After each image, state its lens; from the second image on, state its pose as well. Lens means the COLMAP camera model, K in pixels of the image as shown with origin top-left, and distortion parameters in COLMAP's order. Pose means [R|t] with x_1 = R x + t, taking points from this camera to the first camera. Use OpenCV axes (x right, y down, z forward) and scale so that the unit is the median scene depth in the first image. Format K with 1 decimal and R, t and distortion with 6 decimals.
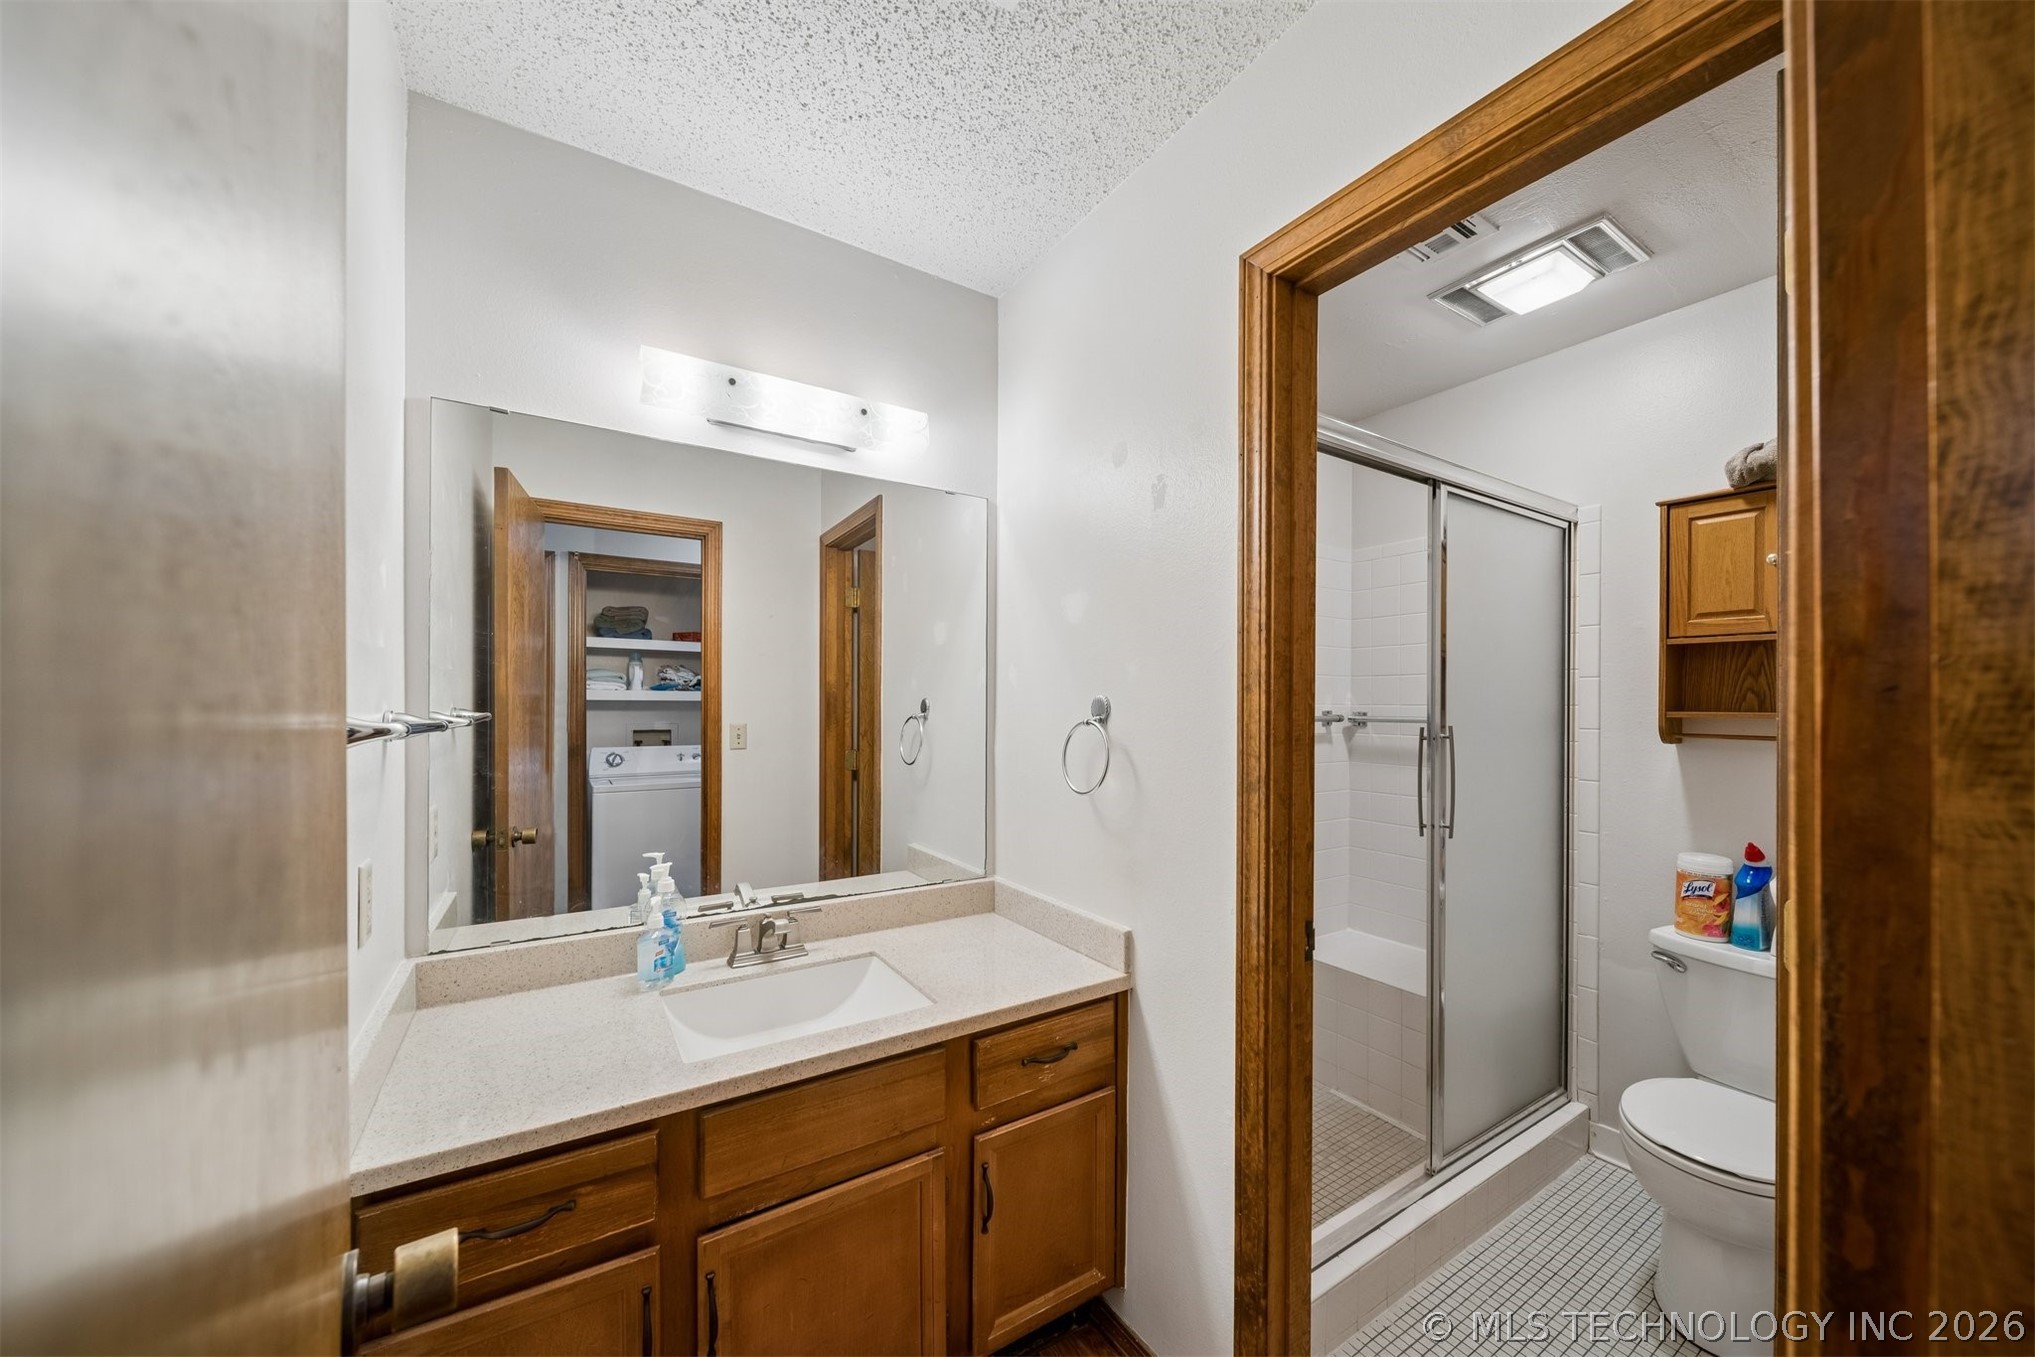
lens RADIAL K [[726.8, 0, 1023.7], [0, 726.8, 706.4], [0, 0, 1]] dist [-0.002943, 0.000173]
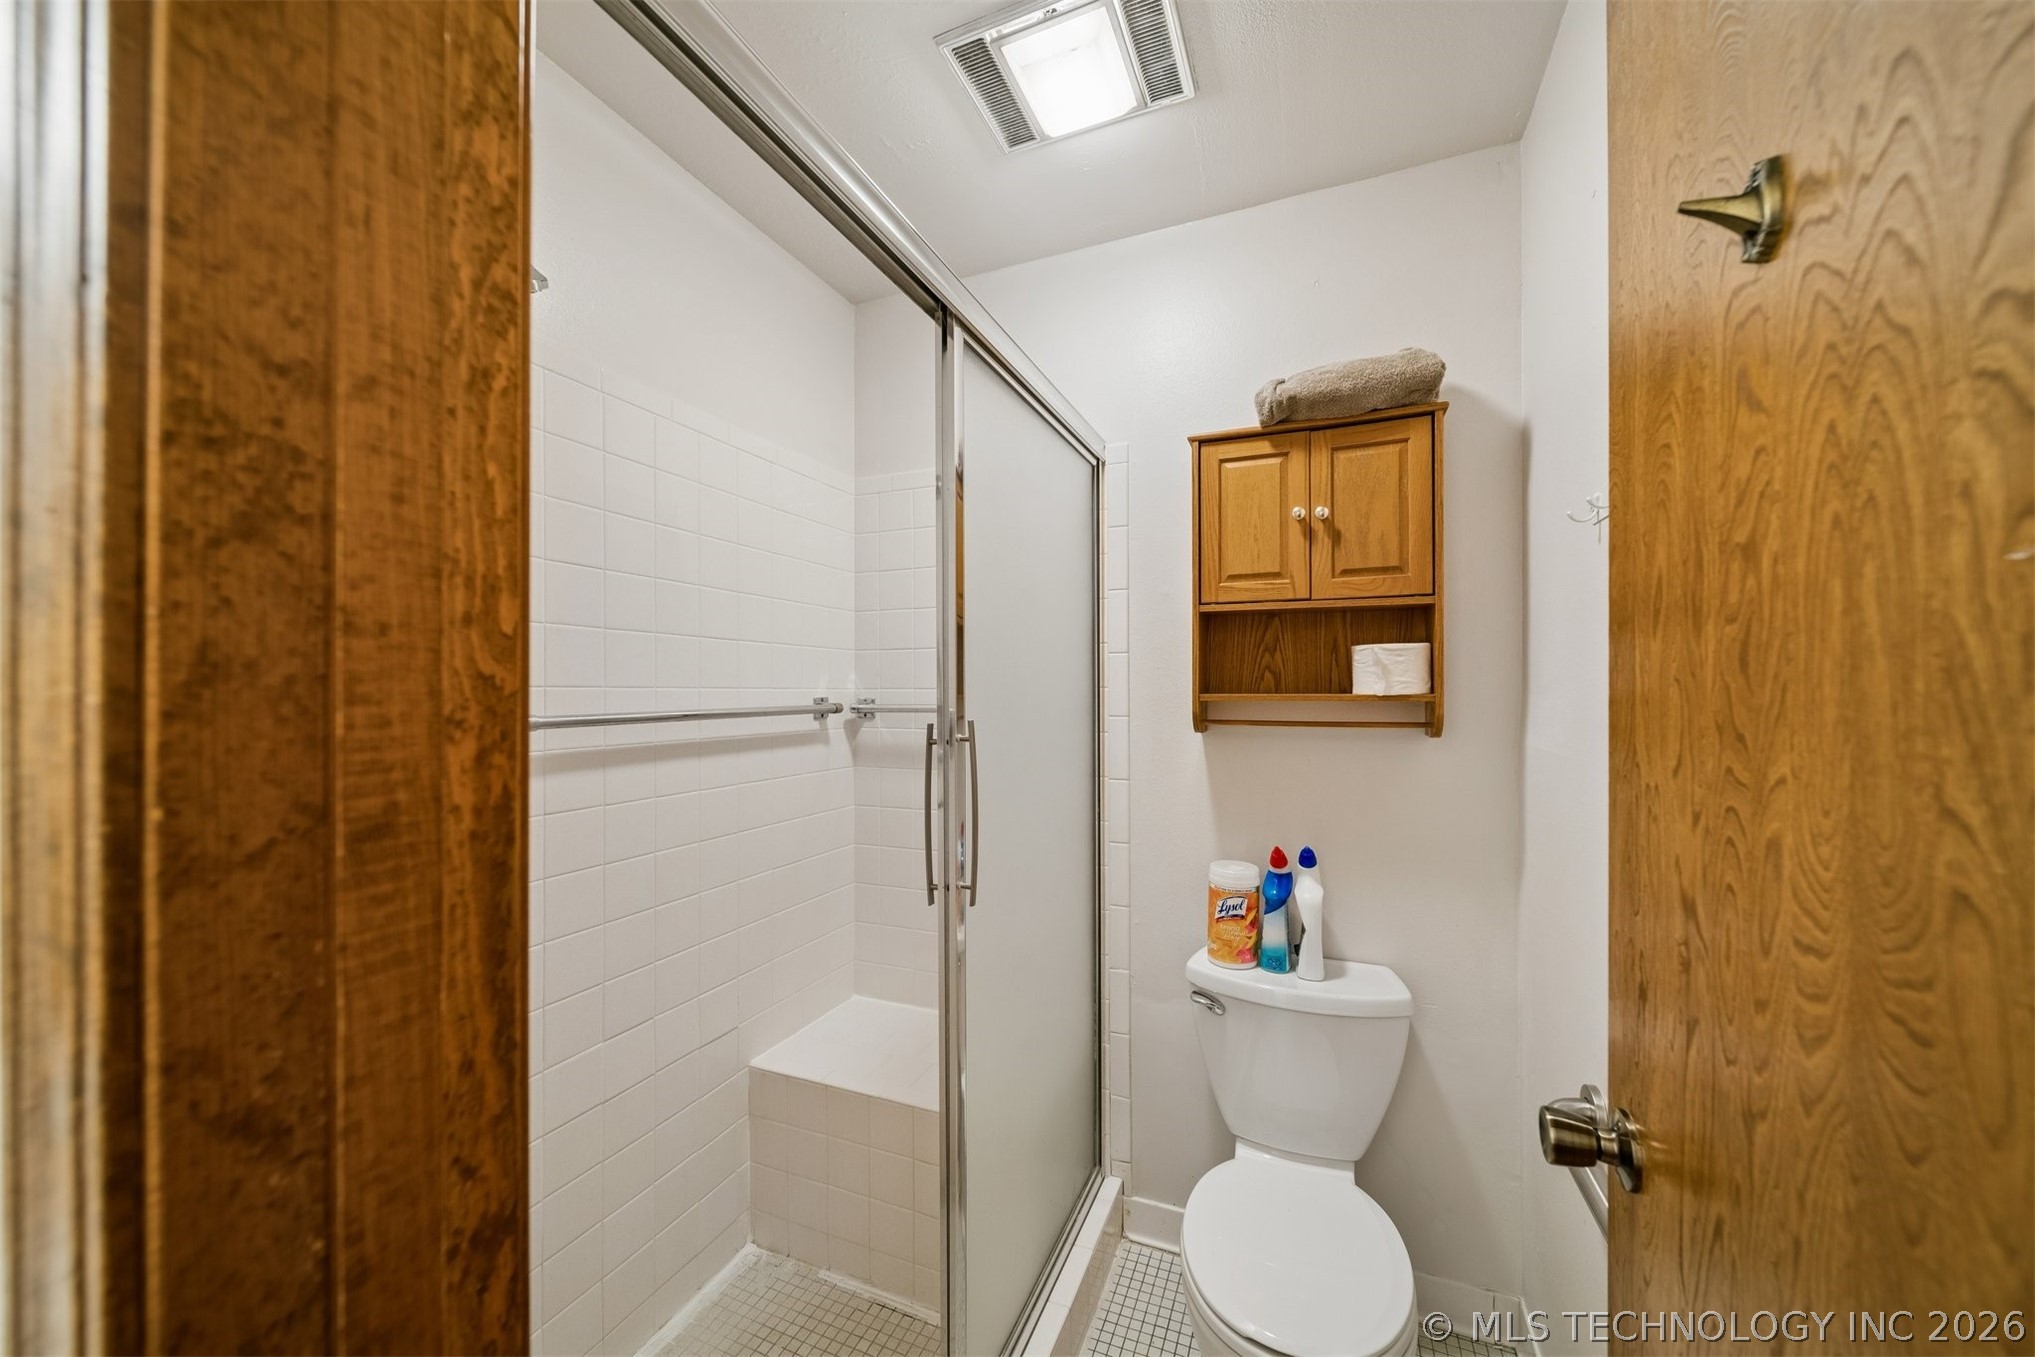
lens RADIAL K [[726.8, 0, 1017.6], [0, 726.8, 687.6], [0, 0, 1]] dist [-0.002943, 0.000173]
pose [[0.828288, -0.004255, 0.560287, 0.261758], [0.009214, 0.999939, -0.006027, 0.002762], [-0.560227, 0.010155, 0.828277, 0.443085]]
